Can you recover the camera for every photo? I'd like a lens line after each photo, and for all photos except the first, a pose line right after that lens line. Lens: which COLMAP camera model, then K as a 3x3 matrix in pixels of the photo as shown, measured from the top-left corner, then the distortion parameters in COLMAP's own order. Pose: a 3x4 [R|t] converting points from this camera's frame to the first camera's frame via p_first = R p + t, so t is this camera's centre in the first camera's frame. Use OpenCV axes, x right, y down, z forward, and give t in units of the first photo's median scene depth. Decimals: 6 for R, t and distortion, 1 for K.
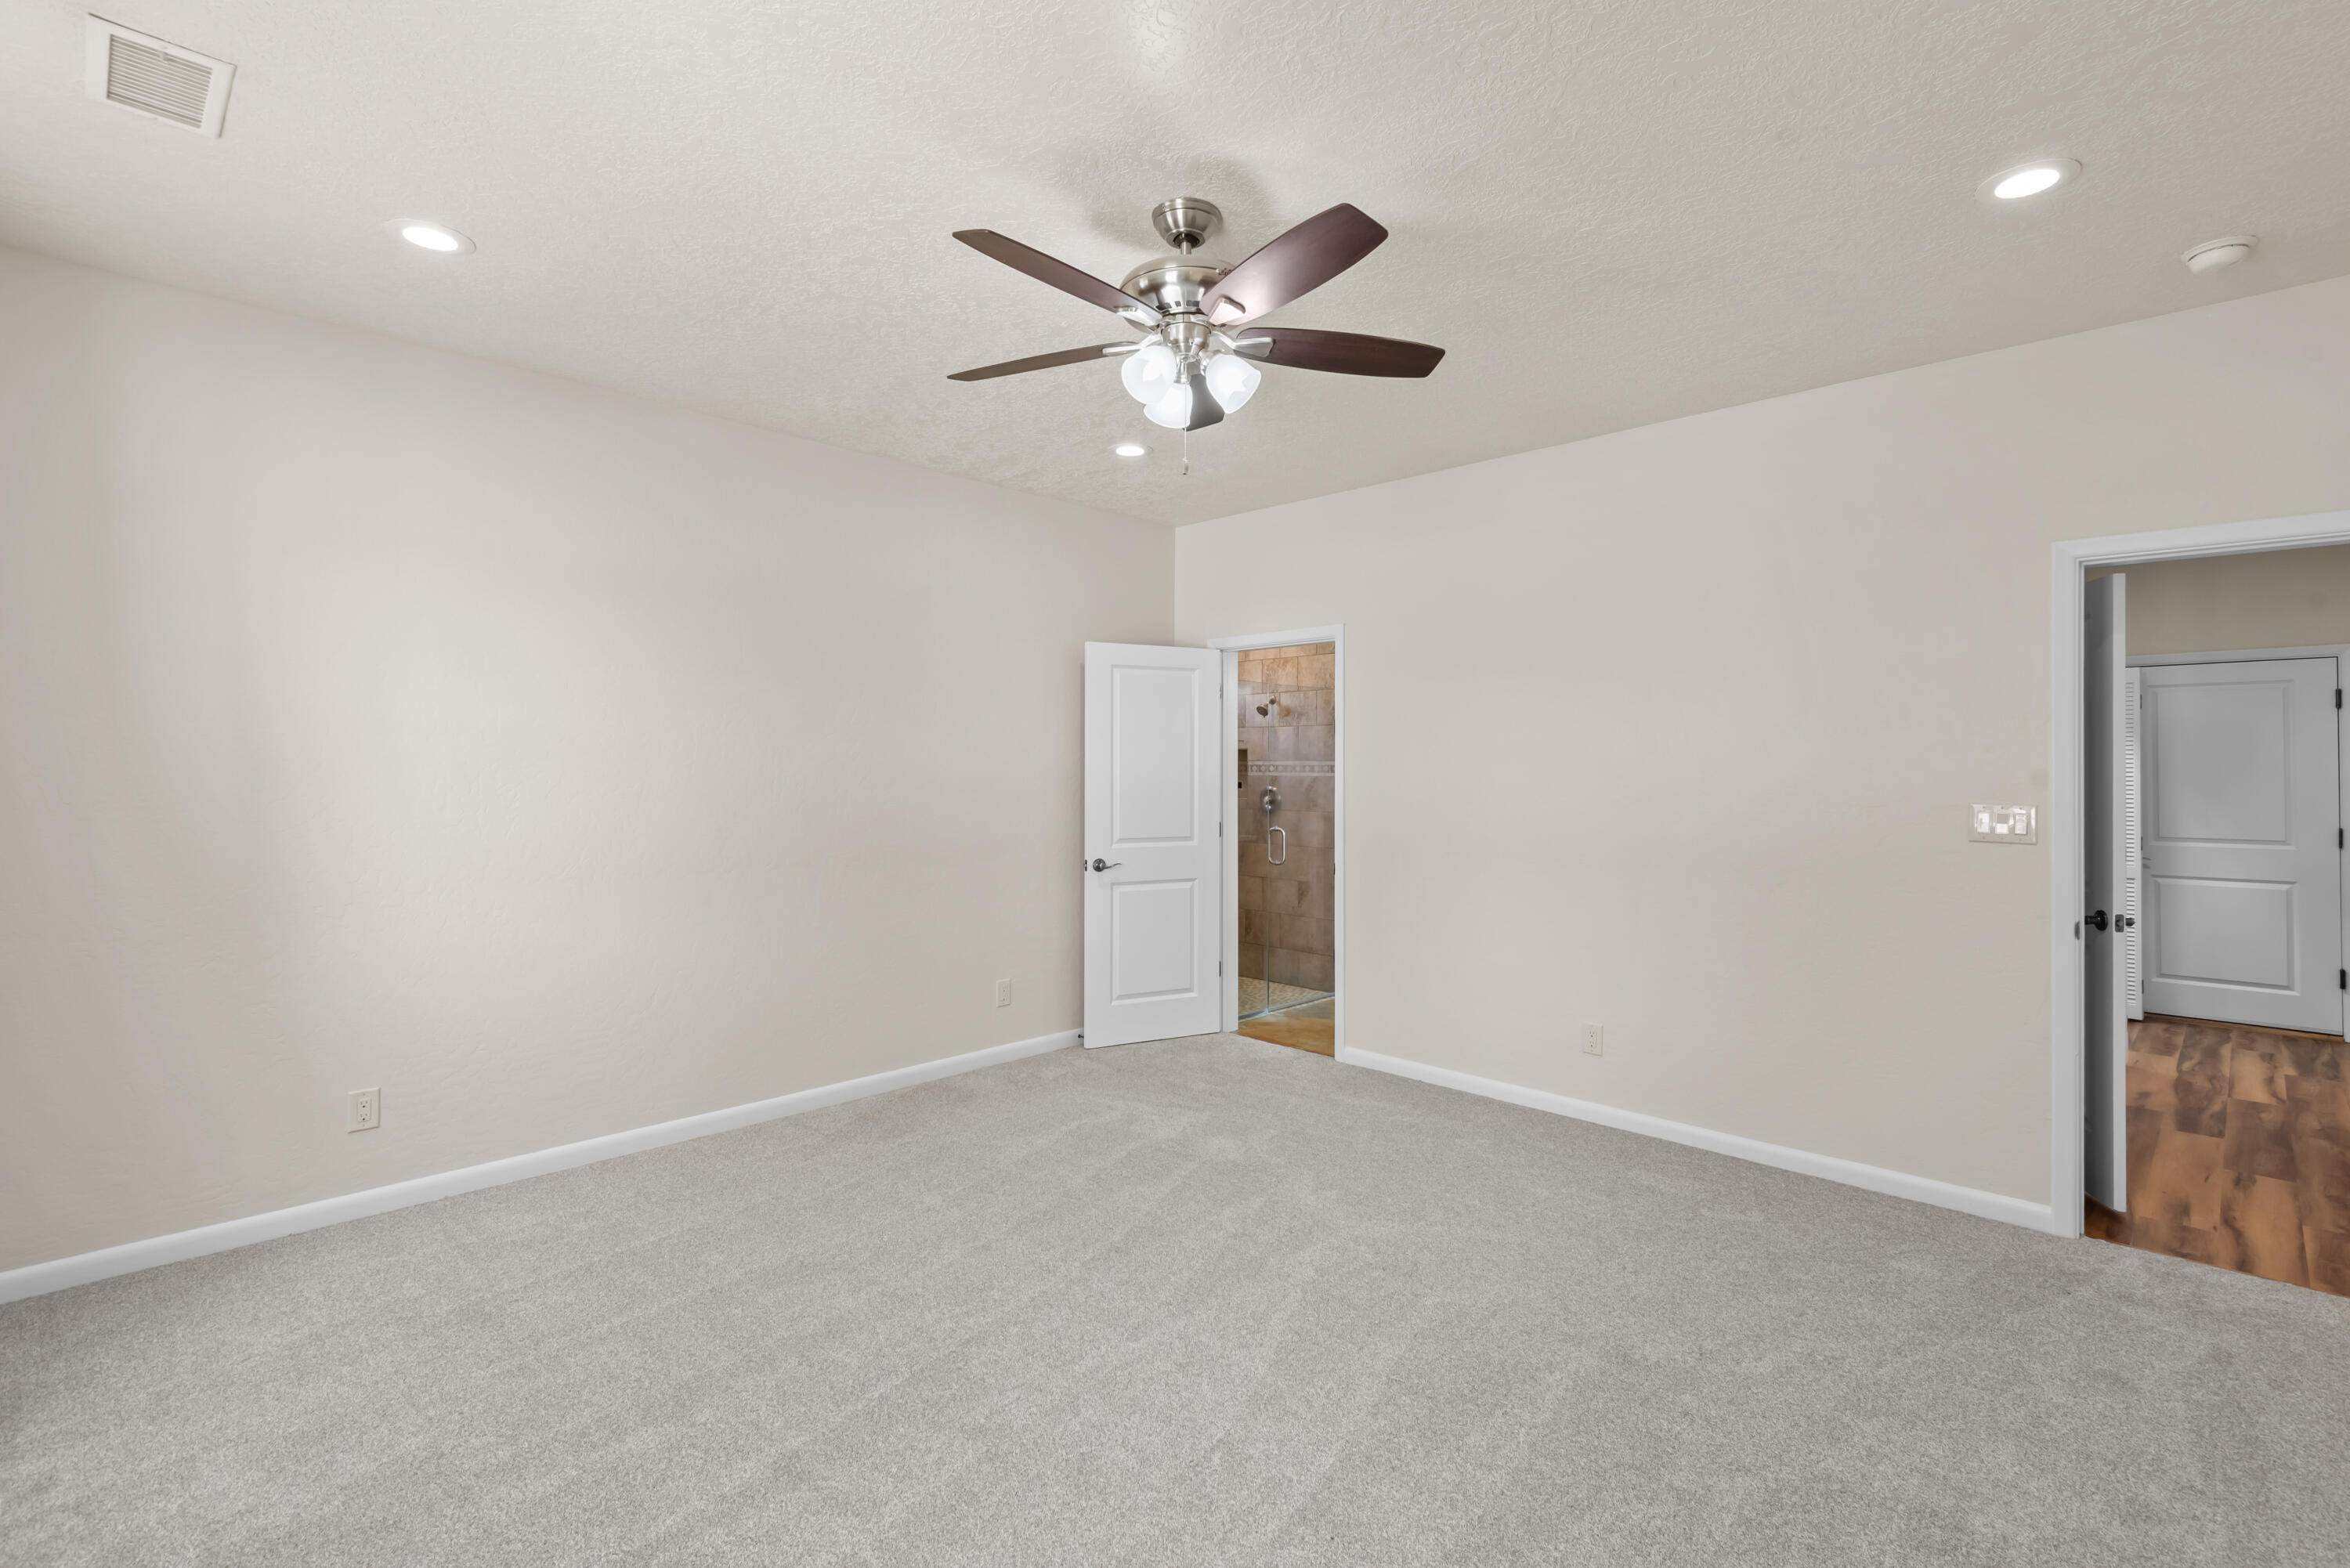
lens RADIAL K [[1079.5, 0, 1164.3], [0, 1079.5, 759.7], [0, 0, 1]] dist [0.027809, -0.007884]
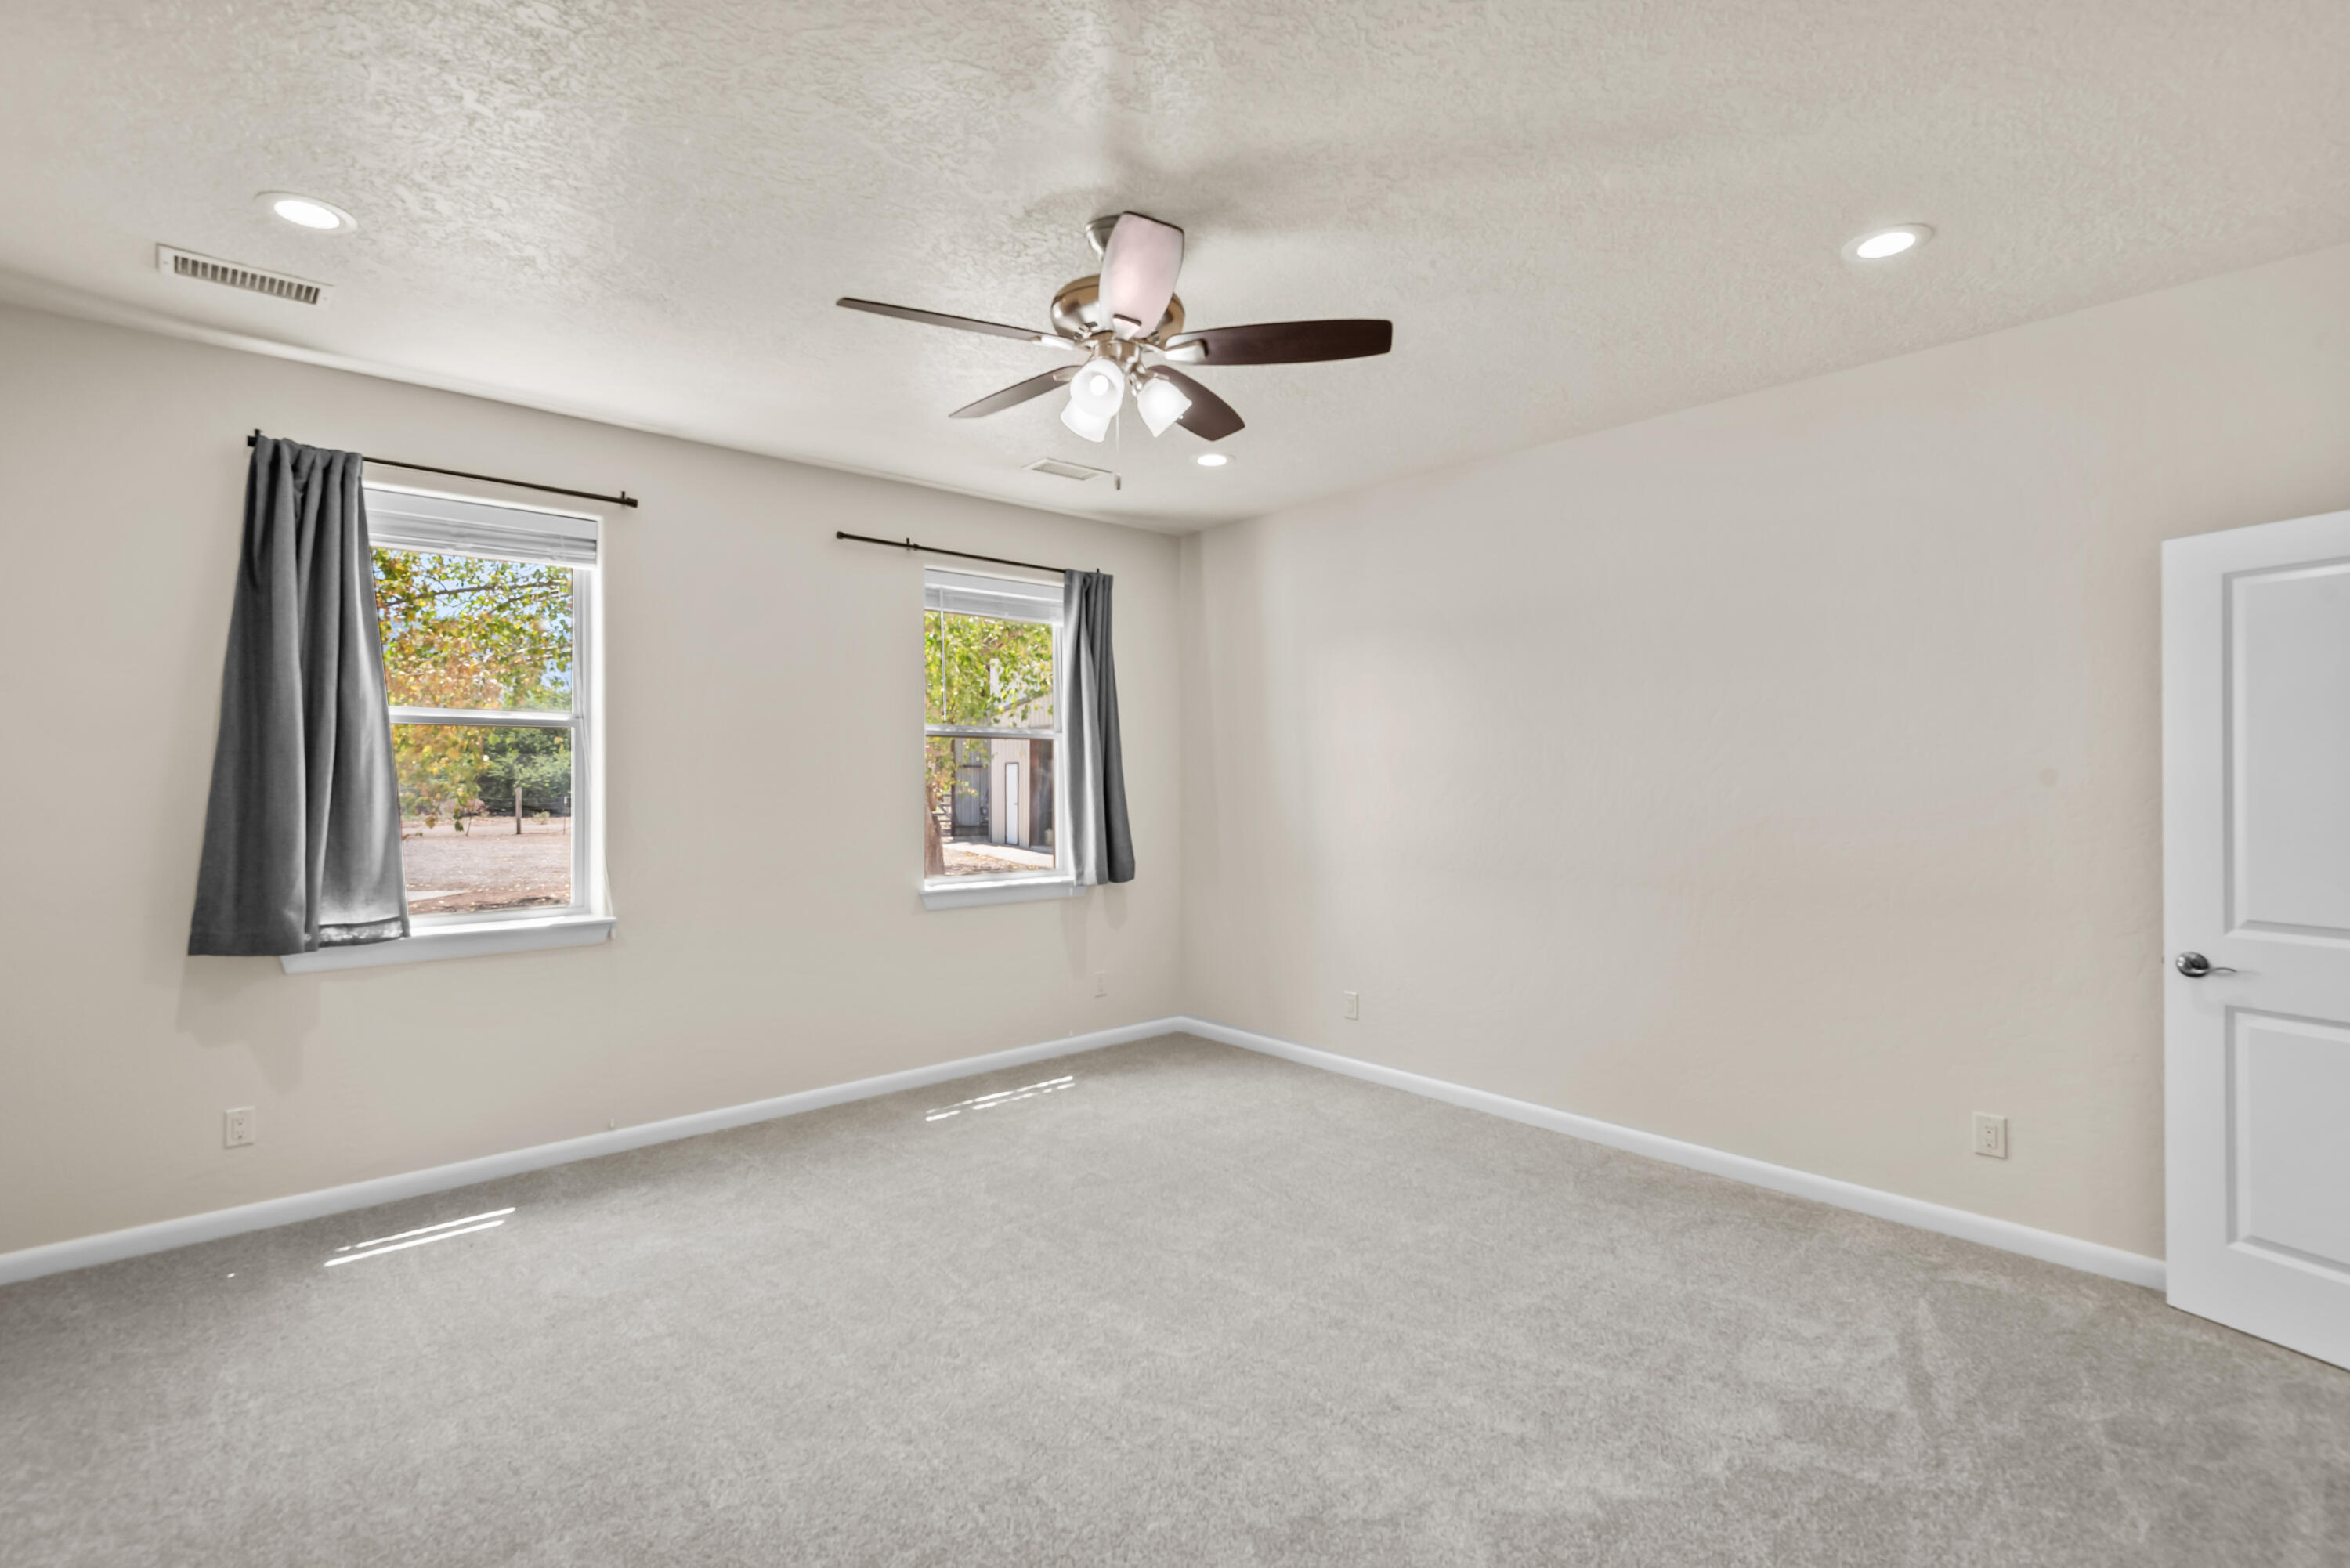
lens RADIAL K [[1079.5, 0, 1172.9], [0, 1079.5, 778.3], [0, 0, 1]] dist [0.027809, -0.007884]
pose [[-0.051535, -0.005723, -0.998655, 0.554370], [-0.003254, 0.999979, -0.005563, 0.013961], [0.998666, 0.002963, -0.051553, 0.604459]]
